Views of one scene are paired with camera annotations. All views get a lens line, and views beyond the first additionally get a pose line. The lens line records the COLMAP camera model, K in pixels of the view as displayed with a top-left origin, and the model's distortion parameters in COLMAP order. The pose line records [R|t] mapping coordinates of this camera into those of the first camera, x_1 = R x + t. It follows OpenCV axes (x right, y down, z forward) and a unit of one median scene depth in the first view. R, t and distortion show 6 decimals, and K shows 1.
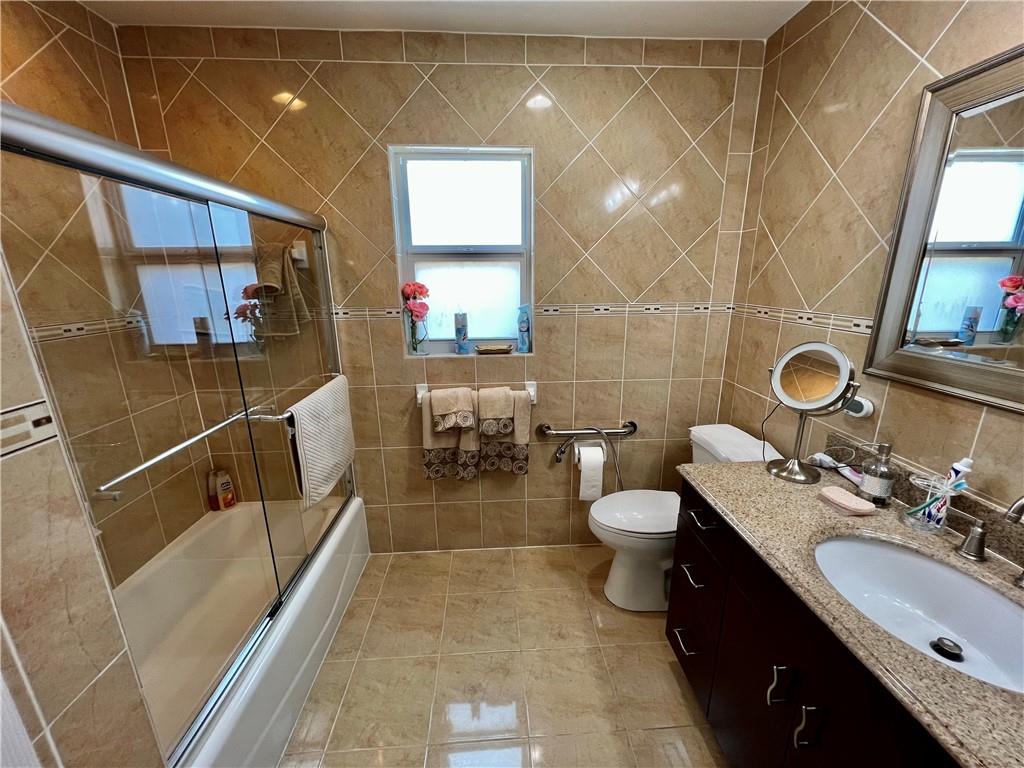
lens RADIAL K [[407.7, 0, 513.6], [0, 407.7, 386.0], [0, 0, 1]] dist [-0.000194, 0.000748]
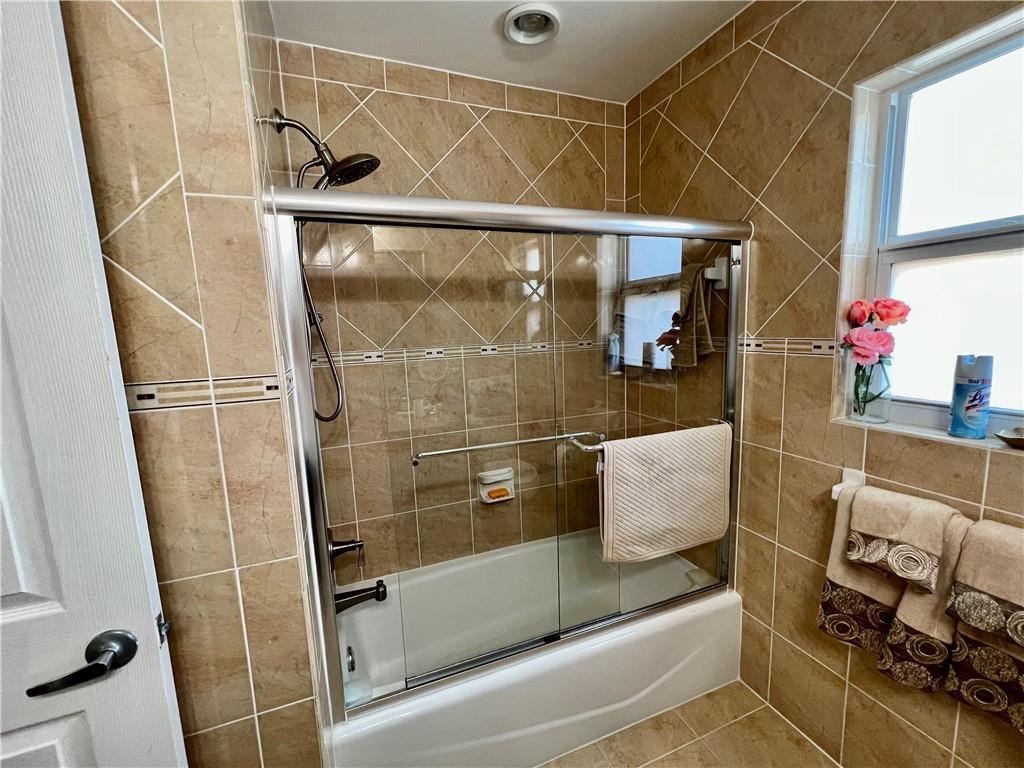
lens RADIAL K [[431.3, 0, 511.2], [0, 431.3, 385.8], [0, 0, 1]] dist [-0.000372, -0.000057]
pose [[0.315734, 0.129702, -0.939941, 0.190231], [-0.213607, 0.974901, 0.062774, -0.058056], [0.924491, 0.180958, 0.335515, 0.327855]]
